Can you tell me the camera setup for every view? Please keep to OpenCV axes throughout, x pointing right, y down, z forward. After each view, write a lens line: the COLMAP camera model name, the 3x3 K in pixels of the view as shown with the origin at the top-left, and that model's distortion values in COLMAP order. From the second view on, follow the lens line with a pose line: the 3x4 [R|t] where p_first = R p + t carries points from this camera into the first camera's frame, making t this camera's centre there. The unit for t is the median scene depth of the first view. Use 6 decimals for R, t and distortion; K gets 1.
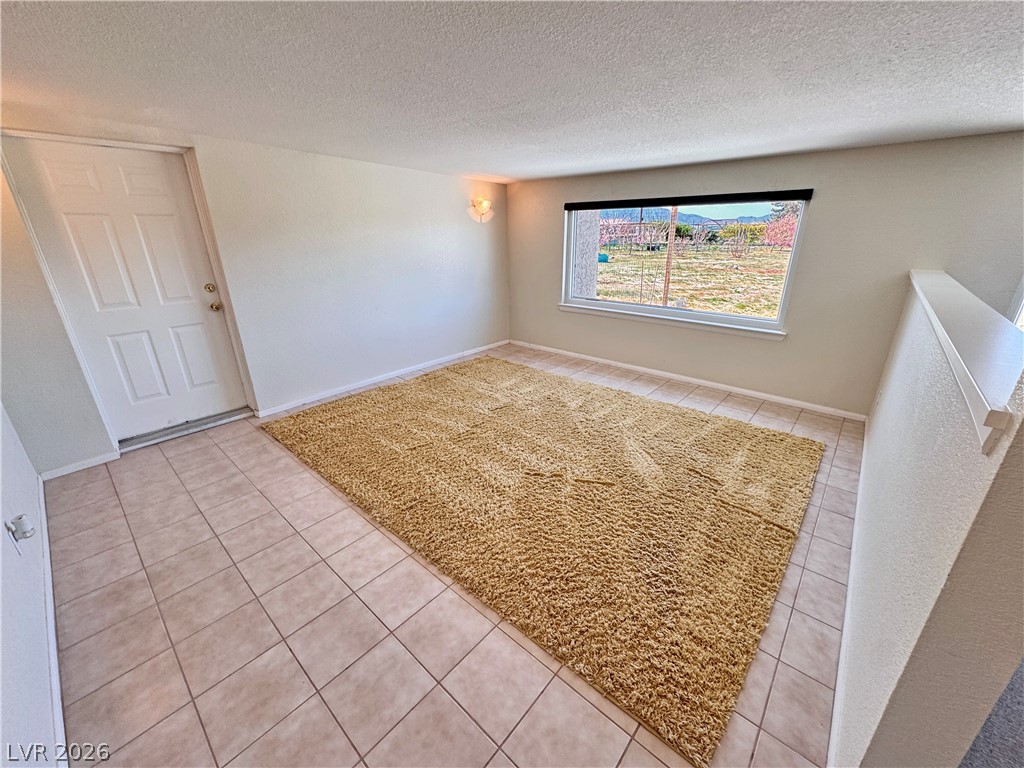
lens RADIAL K [[407.7, 0, 506.5], [0, 407.7, 381.6], [0, 0, 1]] dist [-0.001605, -0.000142]
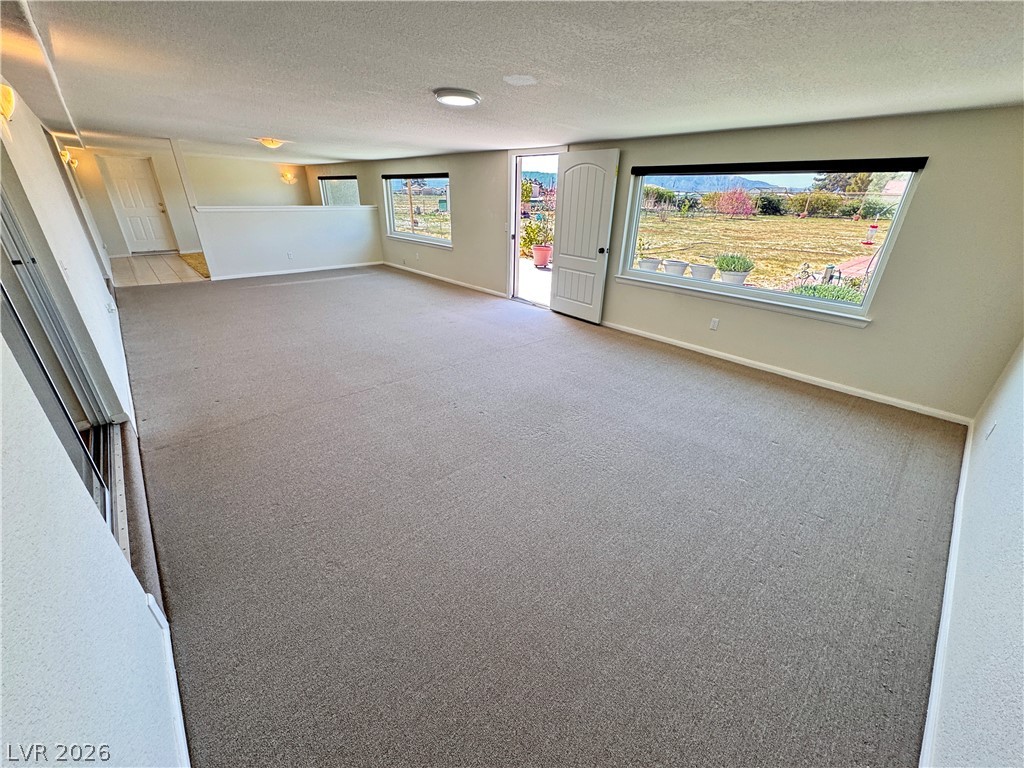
lens RADIAL K [[407.7, 0, 511.7], [0, 407.7, 384.0], [0, 0, 1]] dist [-0.001605, -0.000142]
pose [[0.991531, 0.076610, -0.104872, 0.182671], [-0.067958, 0.994168, 0.083733, 0.053321], [0.110675, -0.075897, 0.990954, -0.144453]]
